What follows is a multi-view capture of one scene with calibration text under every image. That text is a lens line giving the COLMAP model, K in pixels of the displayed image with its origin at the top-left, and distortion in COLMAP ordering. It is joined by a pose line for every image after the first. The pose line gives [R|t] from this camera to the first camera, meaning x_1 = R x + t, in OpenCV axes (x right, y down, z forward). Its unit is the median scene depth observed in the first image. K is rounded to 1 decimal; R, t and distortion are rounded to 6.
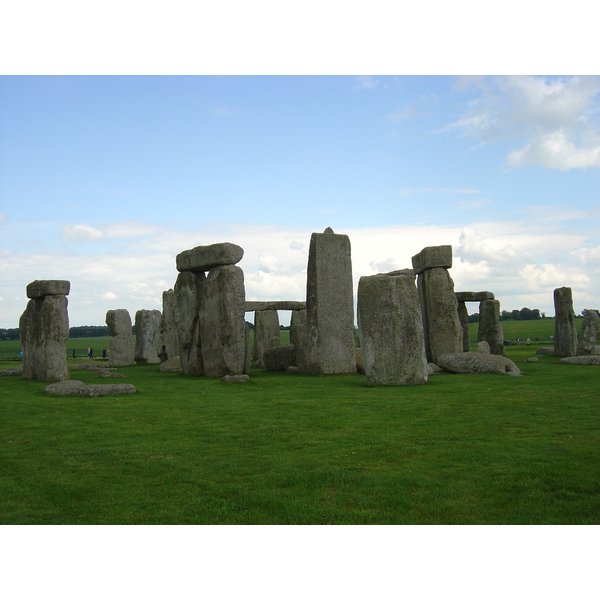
lens RADIAL K [[668.0, 0, 300.0], [0, 668.0, 300.0], [0, 0, 1]] dist [-0.153261, 0.018052]
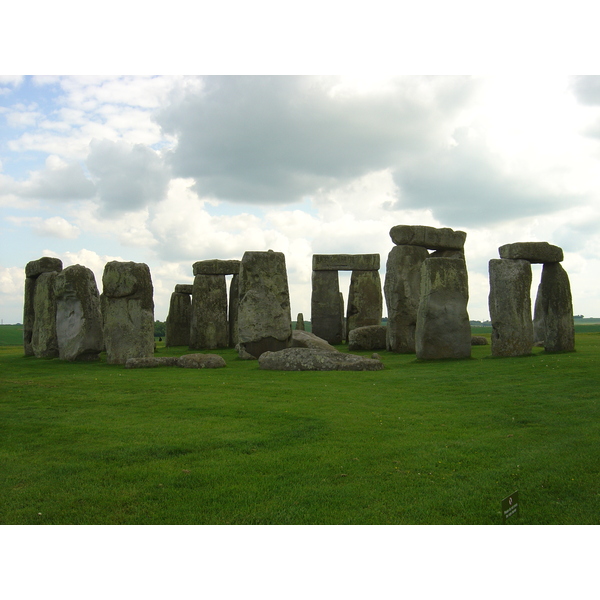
lens RADIAL K [[668.0, 0, 300.0], [0, 668.0, 300.0], [0, 0, 1]] dist [-0.153261, 0.018052]
pose [[0.028304, 0.067026, 0.997350, -1.249787], [-0.039141, 0.997059, -0.065896, 0.116883], [-0.998833, -0.037173, 0.030844, 1.245587]]
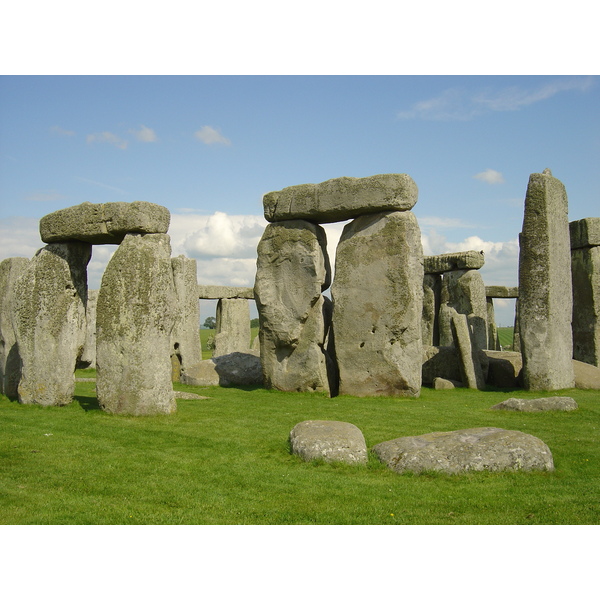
lens RADIAL K [[668.0, 0, 300.0], [0, 668.0, 300.0], [0, 0, 1]] dist [-0.153261, 0.018052]
pose [[0.945795, 0.042728, 0.321942, -0.389968], [-0.041374, 0.999083, -0.011050, 0.038794], [-0.322119, -0.002869, 0.946695, 0.464275]]
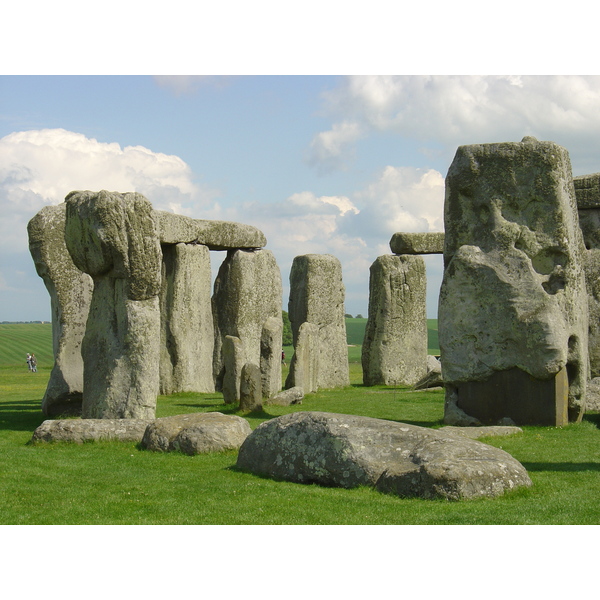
lens RADIAL K [[1302.5, 0, 300.0], [0, 1302.5, 300.0], [0, 0, 1]] dist [-0.011482, -0.073367]
pose [[0.604726, 0.038479, 0.795503, -0.919844], [-0.043870, 0.998925, -0.014969, 0.086602], [-0.795224, -0.025847, 0.605764, 0.979566]]
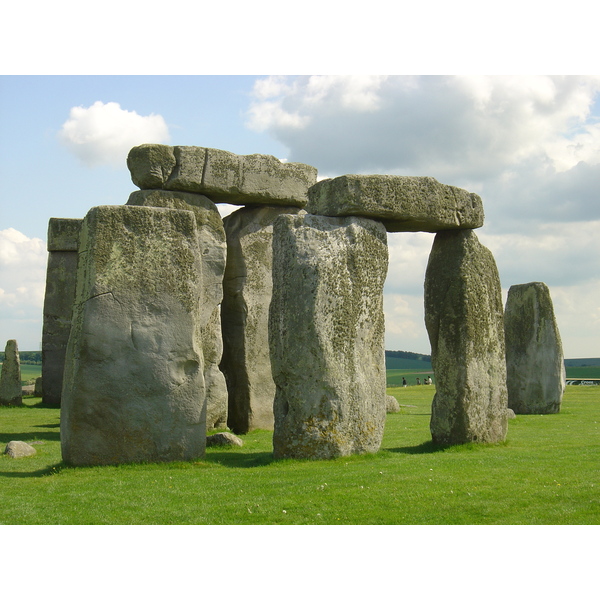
lens RADIAL K [[1142.5, 0, 300.0], [0, 1142.5, 300.0], [0, 0, 1]] dist [-0.023992, -0.070276]
pose [[-0.044612, 0.081103, 0.995707, -0.991805], [-0.052108, 0.995154, -0.083392, 0.091875], [-0.997644, -0.055605, -0.040169, 1.042586]]
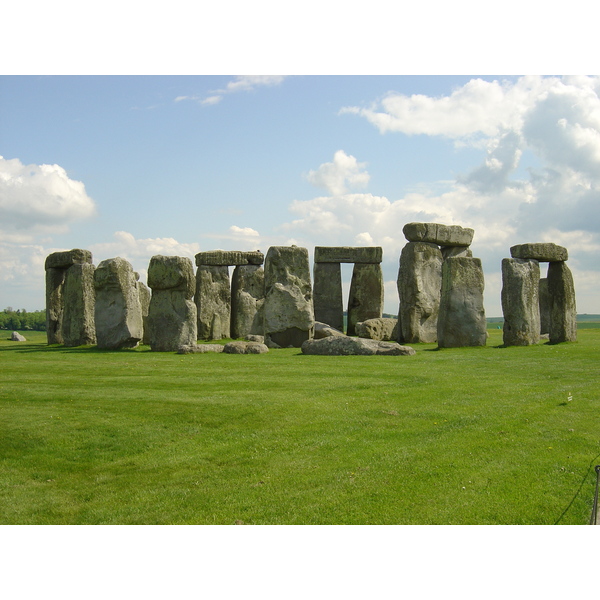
lens RADIAL K [[773.2, 0, 300.0], [0, 773.2, 300.0], [0, 0, 1]] dist [-0.119694, -0.023720]
pose [[-0.033294, 0.054516, 0.997958, -1.472559], [-0.046179, 0.997361, -0.056024, 0.132325], [-0.998378, -0.047950, -0.030688, 1.346803]]
